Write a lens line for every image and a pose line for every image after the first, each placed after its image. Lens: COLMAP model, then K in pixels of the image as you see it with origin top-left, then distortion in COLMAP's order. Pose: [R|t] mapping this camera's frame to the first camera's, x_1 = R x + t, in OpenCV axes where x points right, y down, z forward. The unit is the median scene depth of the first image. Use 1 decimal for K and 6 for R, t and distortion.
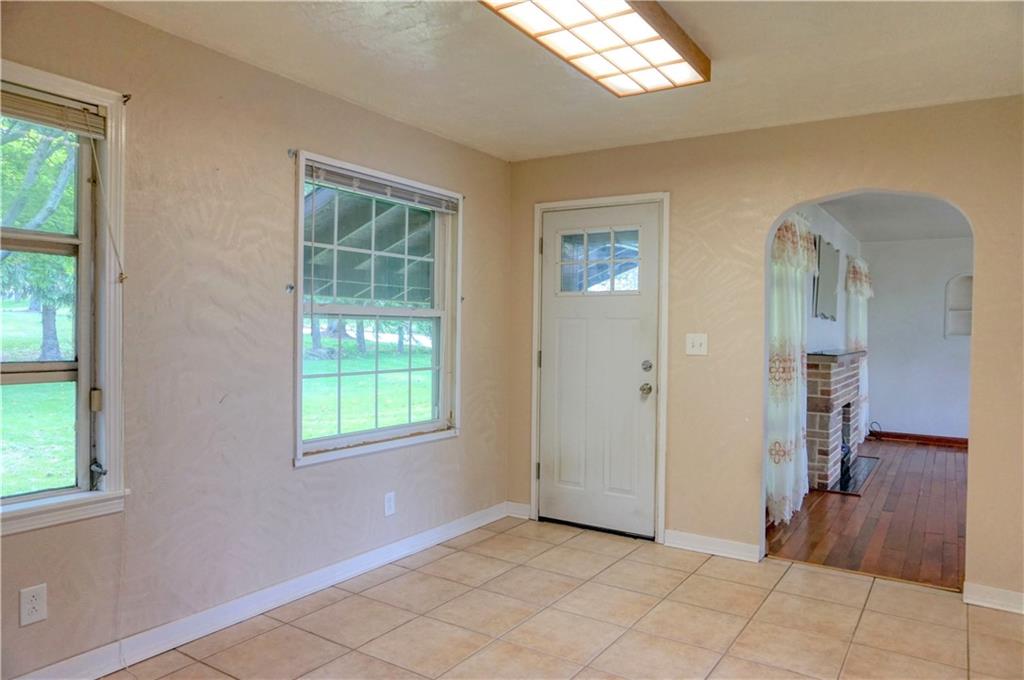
lens RADIAL K [[695.2, 0, 512.0], [0, 695.2, 340.0], [0, 0, 1]] dist [-0.043063, 0.041913]
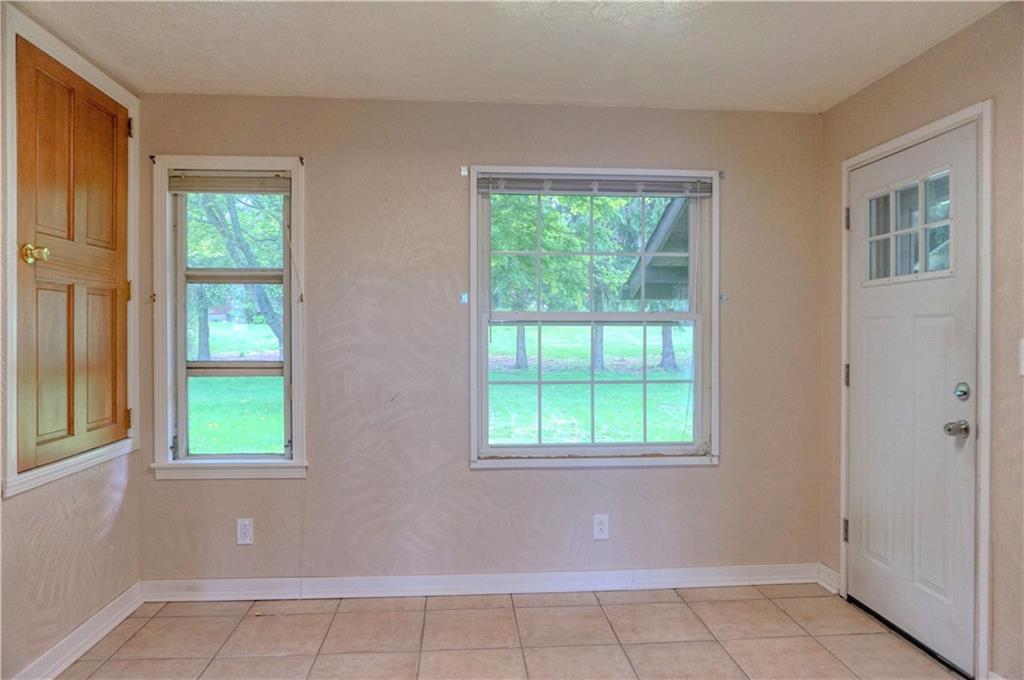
lens RADIAL K [[695.2, 0, 512.0], [0, 695.2, 340.0], [0, 0, 1]] dist [-0.043063, 0.041913]
pose [[0.611780, -0.005210, -0.791011, 0.461525], [-0.005604, 0.999925, -0.010921, 0.000636], [0.791008, 0.011114, 0.611705, 0.334965]]
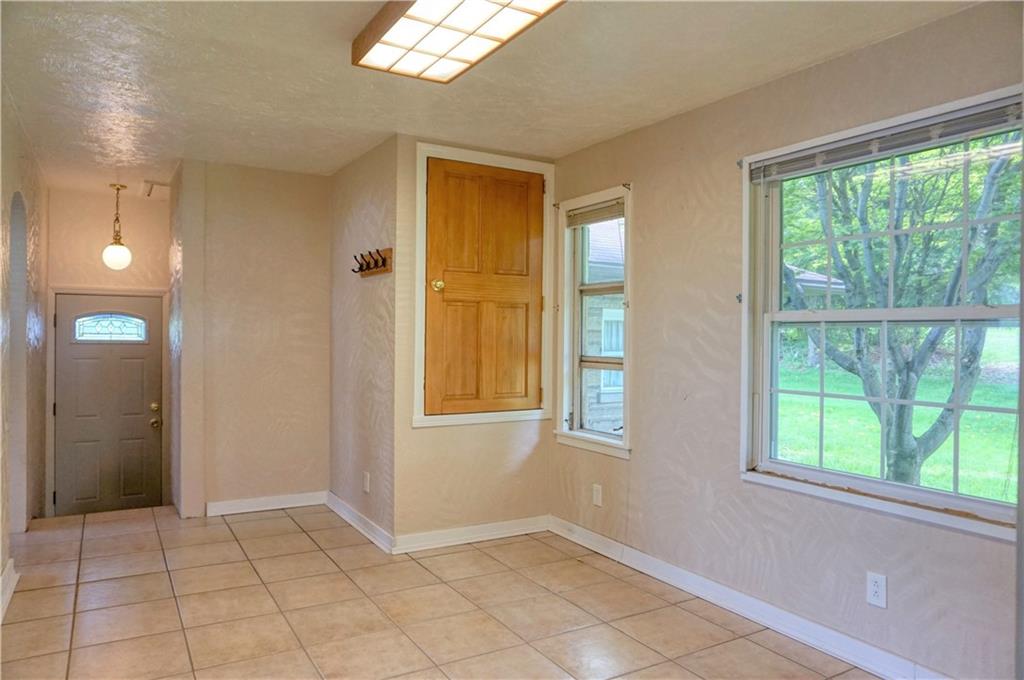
lens RADIAL K [[695.2, 0, 512.0], [0, 695.2, 340.0], [0, 0, 1]] dist [-0.043063, 0.041913]
pose [[-0.438380, -0.011424, -0.898717, 0.593638], [-0.031101, 0.999513, 0.002465, -0.005258], [0.898252, 0.029032, -0.438522, 0.937359]]
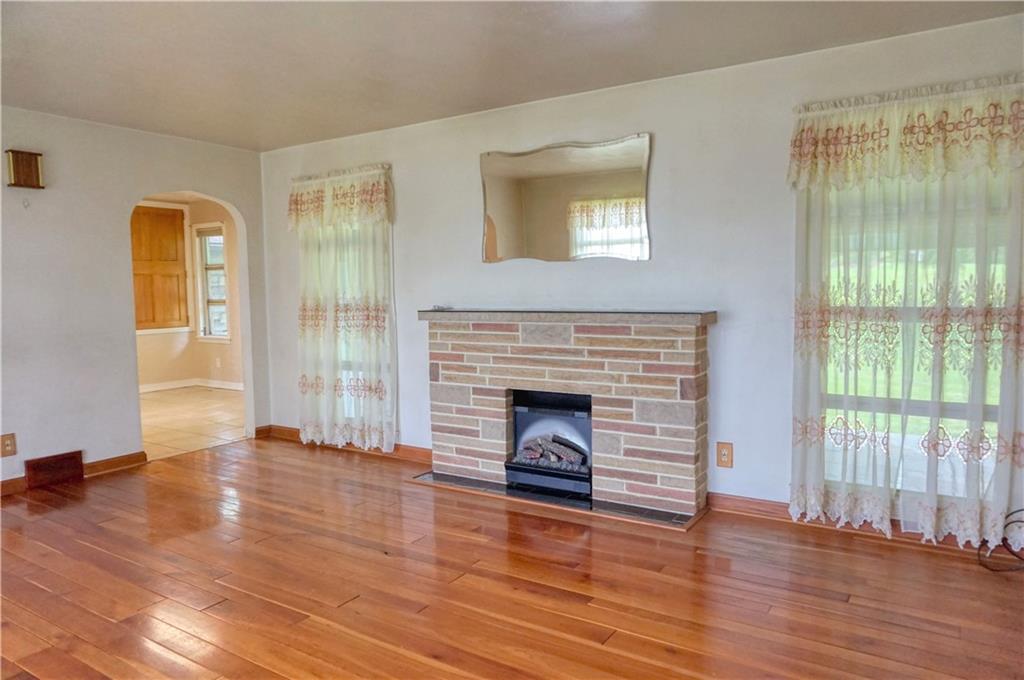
lens RADIAL K [[695.2, 0, 512.0], [0, 695.2, 340.0], [0, 0, 1]] dist [-0.043063, 0.041913]
pose [[0.002775, 0.066368, -0.997791, 1.868551], [-0.000903, 0.997795, 0.066366, 0.000654], [0.999996, 0.000717, 0.002829, 1.564913]]
